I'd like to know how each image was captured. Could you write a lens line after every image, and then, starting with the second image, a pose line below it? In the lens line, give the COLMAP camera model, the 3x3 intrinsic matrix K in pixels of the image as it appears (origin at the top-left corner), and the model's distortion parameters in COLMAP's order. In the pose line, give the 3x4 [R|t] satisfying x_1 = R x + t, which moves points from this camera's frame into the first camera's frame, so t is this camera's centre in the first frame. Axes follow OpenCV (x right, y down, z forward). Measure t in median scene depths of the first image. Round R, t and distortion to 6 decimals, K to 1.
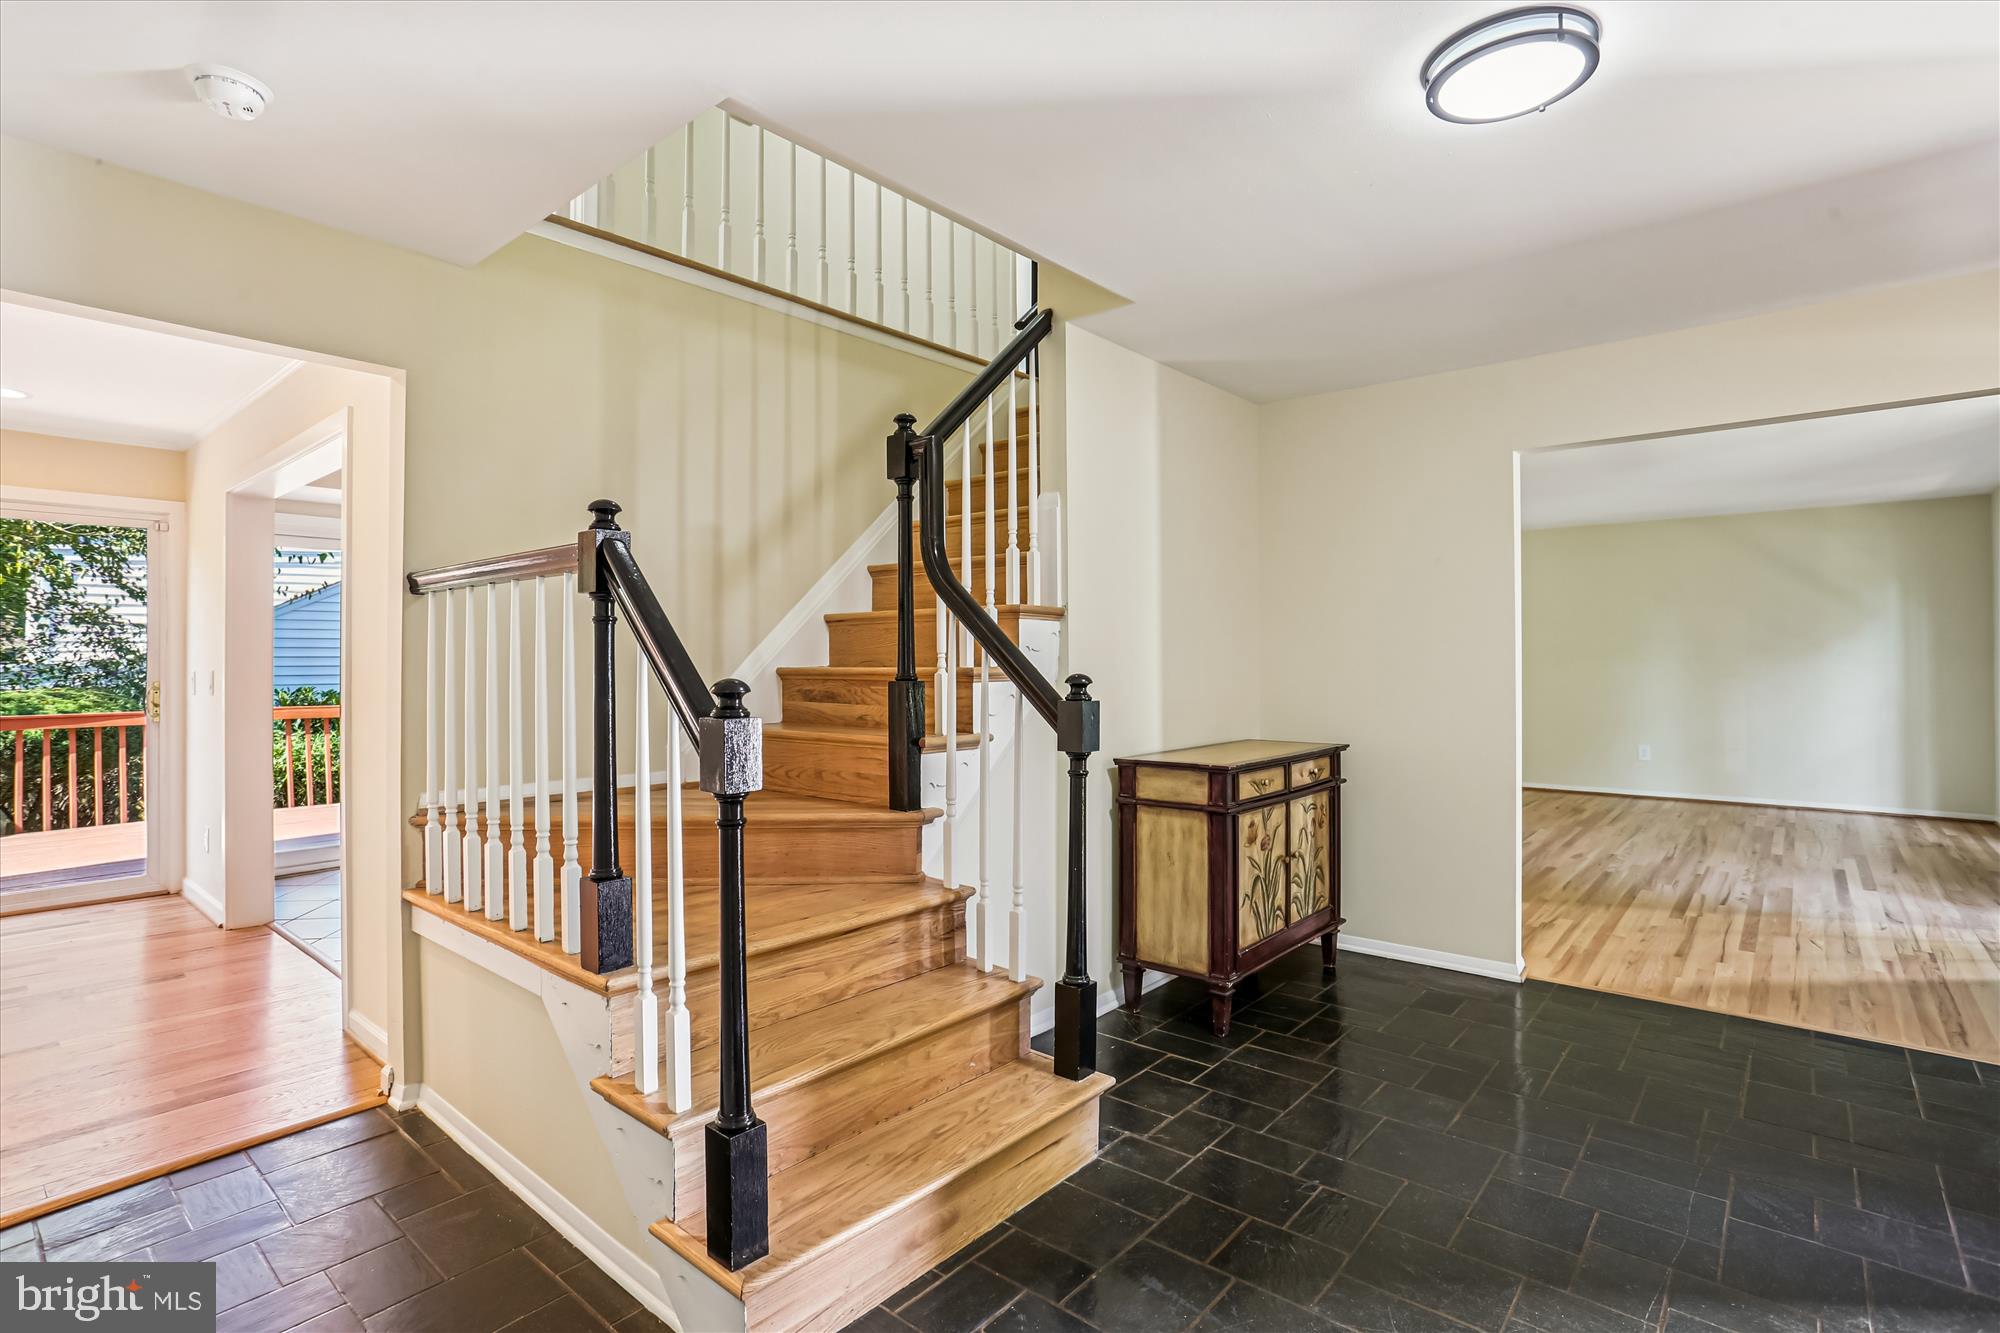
lens RADIAL K [[966.4, 0, 991.3], [0, 966.4, 660.0], [0, 0, 1]] dist [-0.058147, 0.024695]
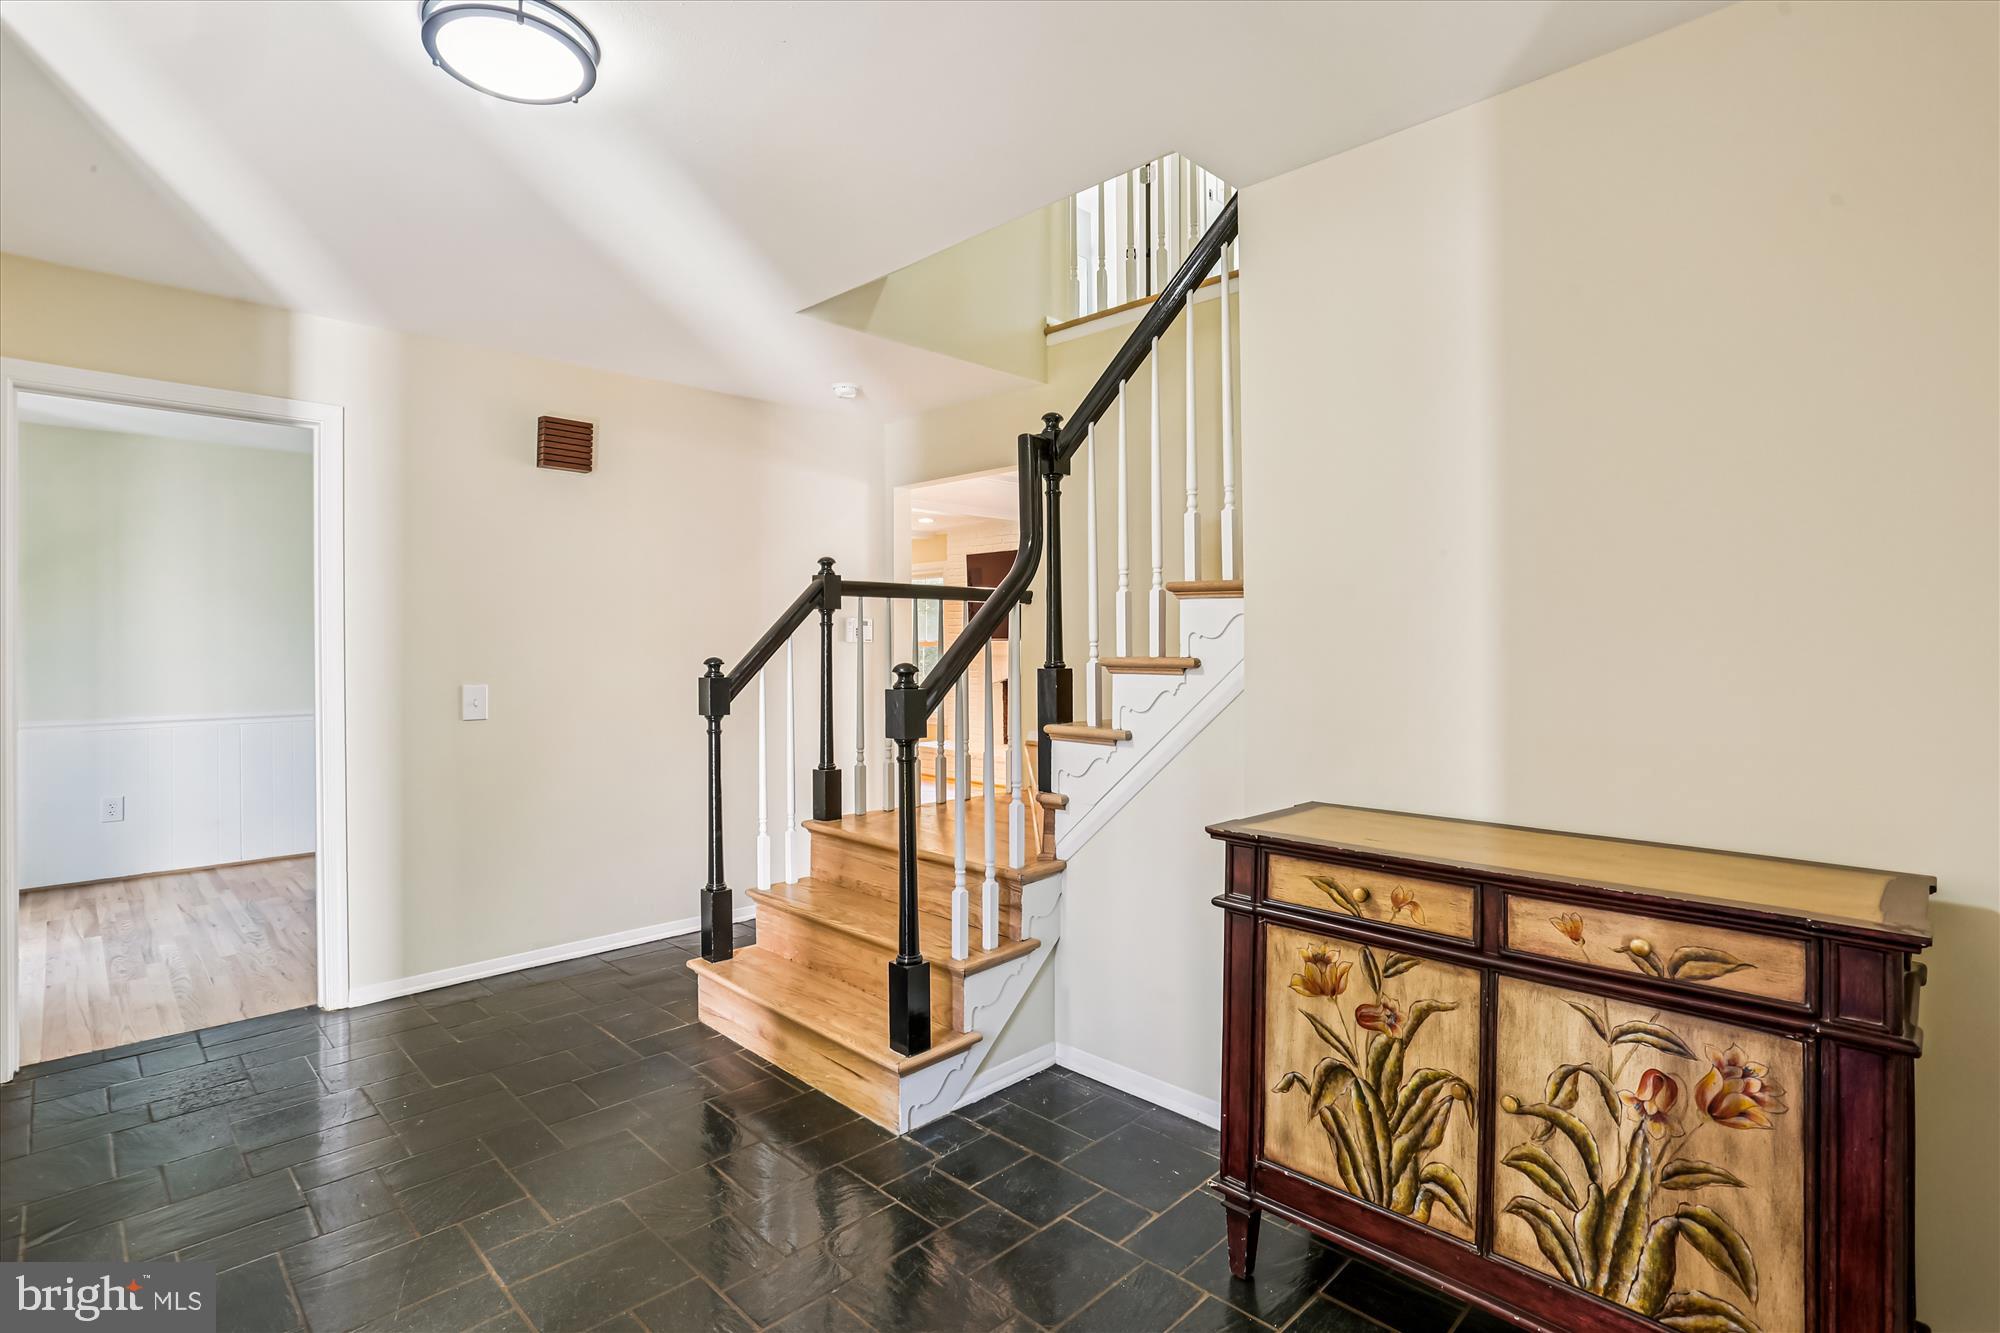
lens RADIAL K [[972.6, 0, 981.5], [0, 972.6, 646.5], [0, 0, 1]] dist [-0.054560, 0.029079]
pose [[-0.081603, 0.006138, -0.996646, 0.817464], [-0.000279, 0.999981, 0.006181, -0.007802], [0.996665, 0.000783, -0.081600, 0.848206]]
